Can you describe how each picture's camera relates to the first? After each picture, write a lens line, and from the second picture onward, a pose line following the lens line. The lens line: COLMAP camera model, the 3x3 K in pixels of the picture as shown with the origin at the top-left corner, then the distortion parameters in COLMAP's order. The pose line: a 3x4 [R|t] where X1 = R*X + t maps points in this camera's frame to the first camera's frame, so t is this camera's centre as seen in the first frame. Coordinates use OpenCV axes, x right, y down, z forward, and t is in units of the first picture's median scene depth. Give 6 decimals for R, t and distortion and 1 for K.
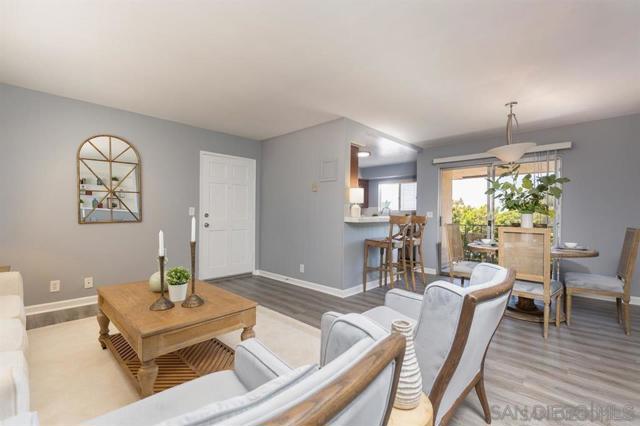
lens RADIAL K [[285.4, 0, 320.5], [0, 285.4, 215.1], [0, 0, 1]] dist [0.003654, 0.000264]
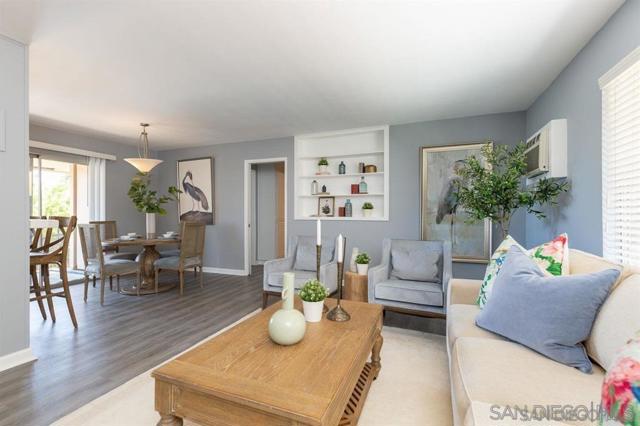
lens RADIAL K [[285.4, 0, 316.9], [0, 285.4, 215.3], [0, 0, 1]] dist [0.003654, 0.000264]
pose [[-0.367305, -0.010766, 0.930038, -0.607418], [0.001337, 0.999926, 0.012103, -0.006696], [-0.930100, 0.005689, -0.367263, 0.592593]]
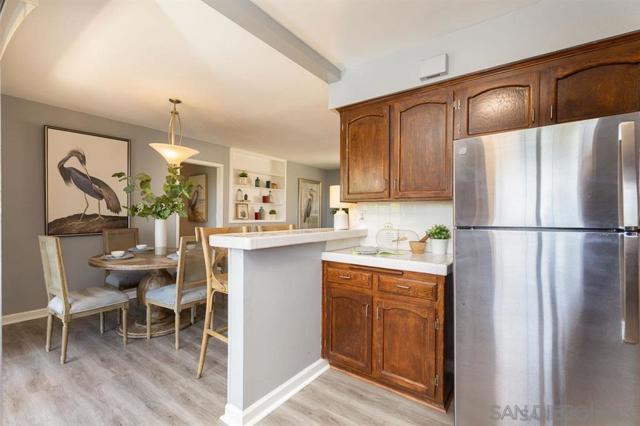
lens RADIAL K [[285.4, 0, 316.0], [0, 285.4, 215.0], [0, 0, 1]] dist [0.003654, 0.000264]
pose [[-0.992615, -0.015775, -0.120274, 0.231632], [-0.016818, 0.999829, 0.007666, -0.026450], [0.120132, 0.009632, -0.992711, 1.523740]]
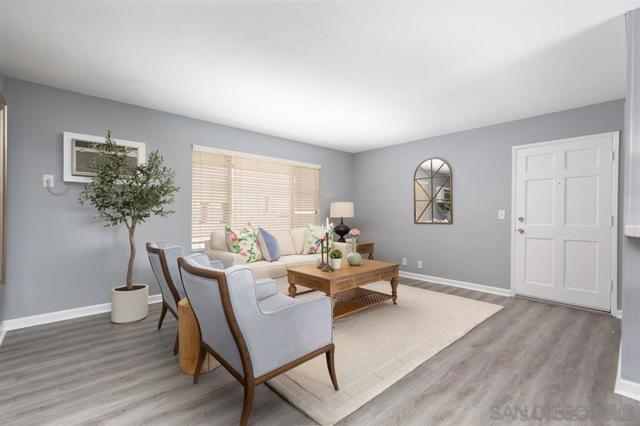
lens RADIAL K [[285.4, 0, 316.9], [0, 285.4, 214.3], [0, 0, 1]] dist [0.003654, 0.000264]
pose [[-0.073409, -0.009314, -0.997258, 0.516138], [-0.016956, 0.999824, -0.008089, 0.003015], [0.997158, 0.016316, -0.073554, 0.460562]]
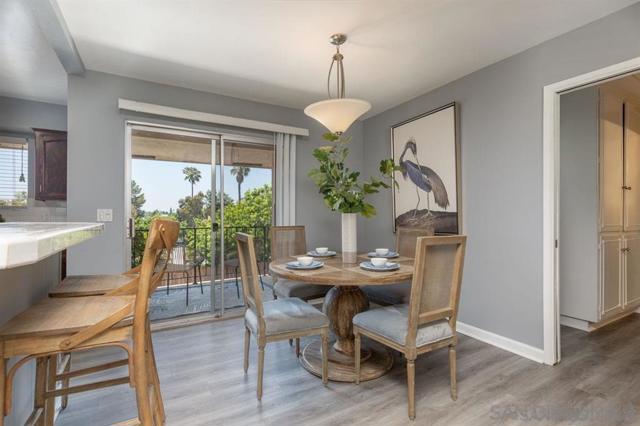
lens RADIAL K [[295.3, 0, 321.3], [0, 295.3, 216.3], [0, 0, 1]] dist [0.002539, 0.000276]
pose [[0.276688, -0.011296, 0.960893, 0.005079], [0.005660, 0.999933, 0.010125, -0.004067], [-0.960943, 0.002637, 0.276733, 0.665945]]
